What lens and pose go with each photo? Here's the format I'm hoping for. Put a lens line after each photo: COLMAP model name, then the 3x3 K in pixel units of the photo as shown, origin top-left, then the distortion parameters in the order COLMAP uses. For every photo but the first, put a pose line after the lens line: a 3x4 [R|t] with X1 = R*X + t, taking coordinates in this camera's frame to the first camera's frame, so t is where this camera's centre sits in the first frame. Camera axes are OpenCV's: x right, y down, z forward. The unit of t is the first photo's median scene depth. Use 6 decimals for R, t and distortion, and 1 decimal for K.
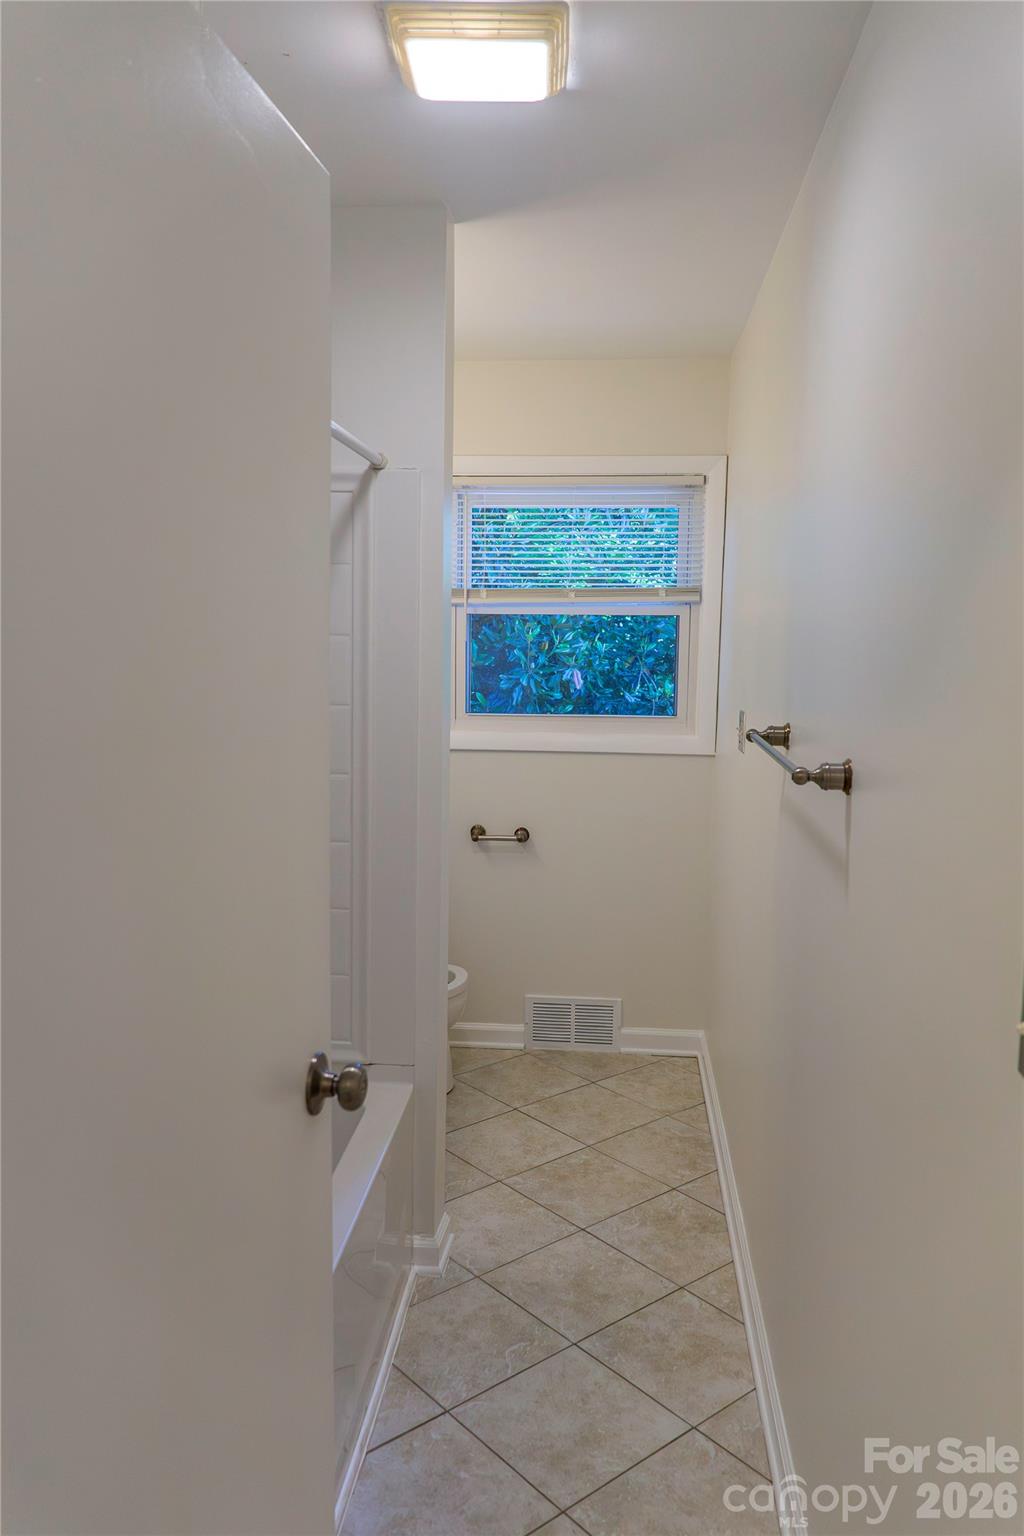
lens RADIAL K [[1172.1, 0, 512.0], [0, 1172.1, 768.0], [0, 0, 1]] dist [-0.024553, -0.001981]
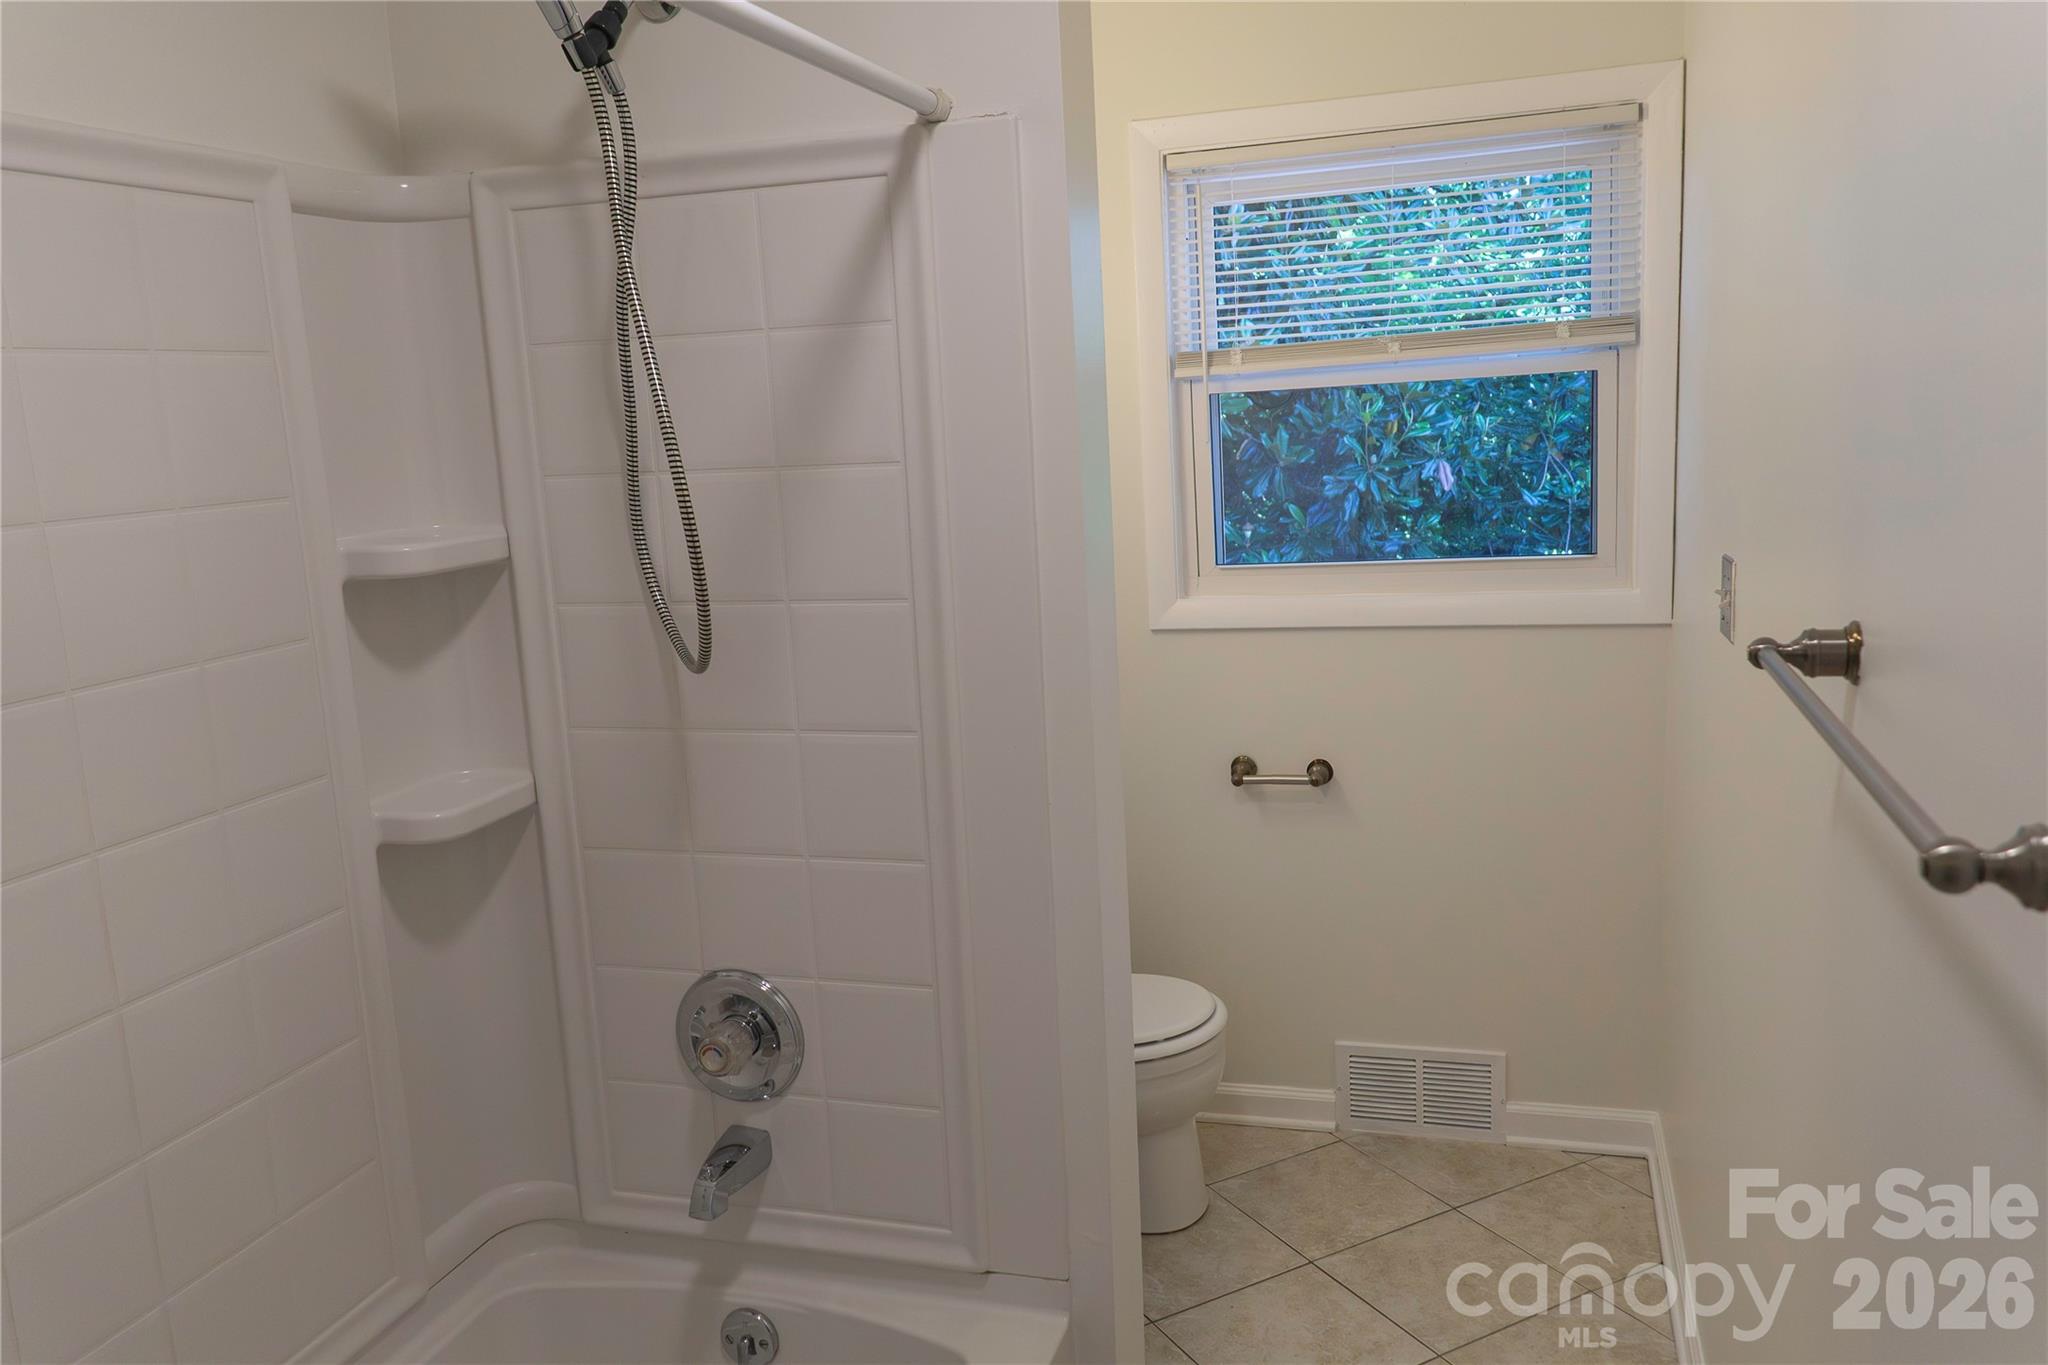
lens RADIAL K [[1562.9, 0, 1015.3], [0, 1562.9, 690.2], [0, 0, 1]] dist [-0.024553, -0.001981]
pose [[0.973468, -0.027913, -0.227114, 0.037368], [0.041278, 0.997670, 0.054313, -0.030541], [0.225068, -0.062247, 0.972353, 0.213021]]
